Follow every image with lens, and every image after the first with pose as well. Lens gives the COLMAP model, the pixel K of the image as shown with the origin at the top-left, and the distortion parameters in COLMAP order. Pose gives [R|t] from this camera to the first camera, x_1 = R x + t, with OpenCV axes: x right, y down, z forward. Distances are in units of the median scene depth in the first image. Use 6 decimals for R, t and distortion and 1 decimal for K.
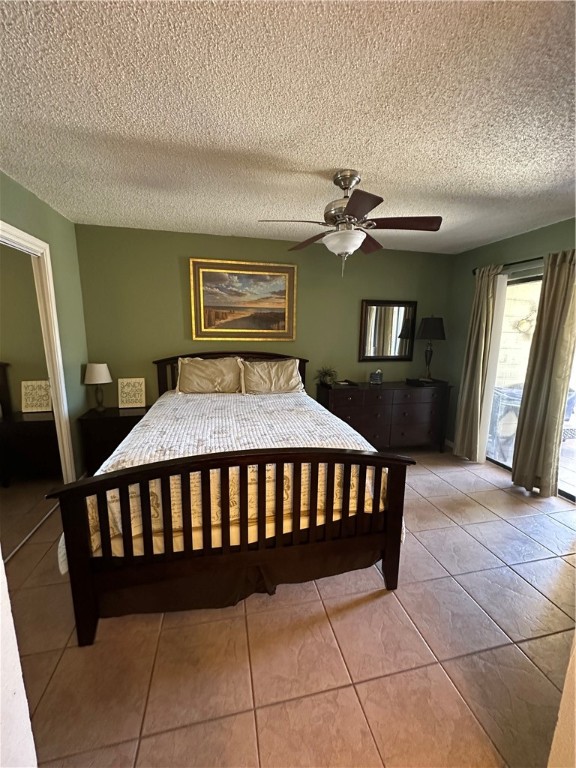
lens RADIAL K [[305.3, 0, 287.1], [0, 305.3, 383.1], [0, 0, 1]] dist [-0.000181, 0.000016]
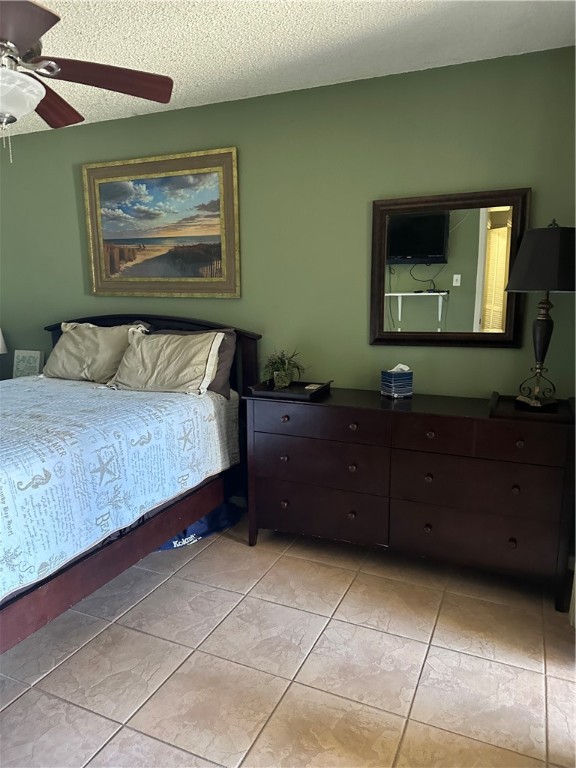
lens RADIAL K [[534.6, 0, 288.7], [0, 534.6, 387.8], [0, 0, 1]] dist [0.052730, -0.001147]
pose [[0.802708, 0.093366, -0.589018, 0.682969], [-0.087162, 0.995430, 0.039004, -0.029472], [0.589968, 0.020031, 0.807178, 0.336705]]
